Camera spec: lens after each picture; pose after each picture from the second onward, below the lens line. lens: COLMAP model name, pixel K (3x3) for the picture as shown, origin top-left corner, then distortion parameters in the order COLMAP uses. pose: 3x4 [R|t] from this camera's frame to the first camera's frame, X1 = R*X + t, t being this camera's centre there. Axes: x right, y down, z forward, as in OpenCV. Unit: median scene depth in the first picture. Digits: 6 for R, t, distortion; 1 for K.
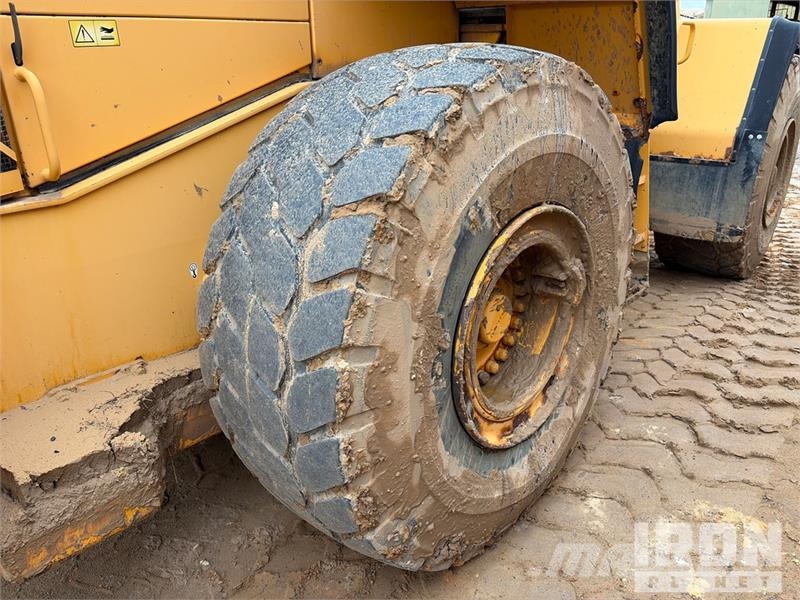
lens RADIAL K [[592.6, 0, 395.2], [0, 592.6, 297.7], [0, 0, 1]] dist [0.064568, -0.077160]
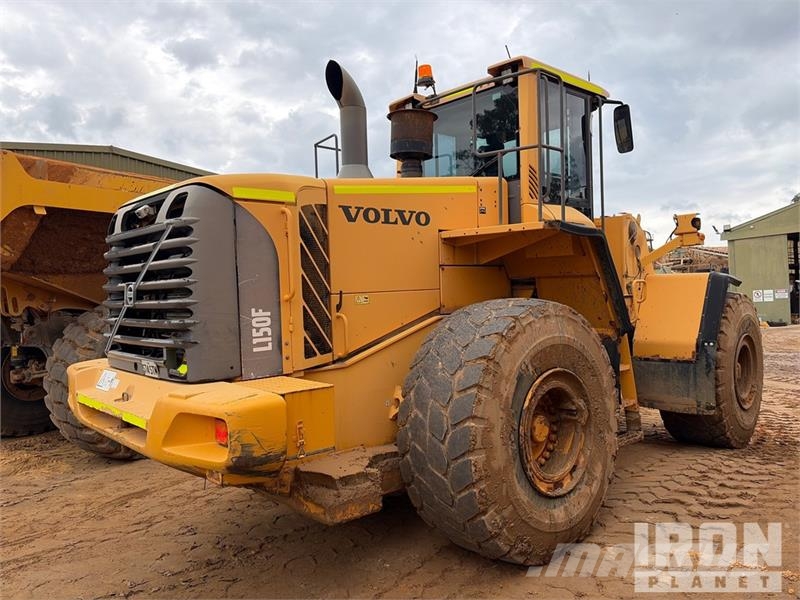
lens RADIAL K [[600.6, 0, 399.8], [0, 600.6, 311.2], [0, 0, 1]] dist [0.033984, -0.003769]
pose [[0.996482, -0.020845, -0.081171, -0.133203], [-0.008497, 0.938449, -0.345313, 0.403198], [0.083373, 0.344788, 0.934971, -1.128282]]
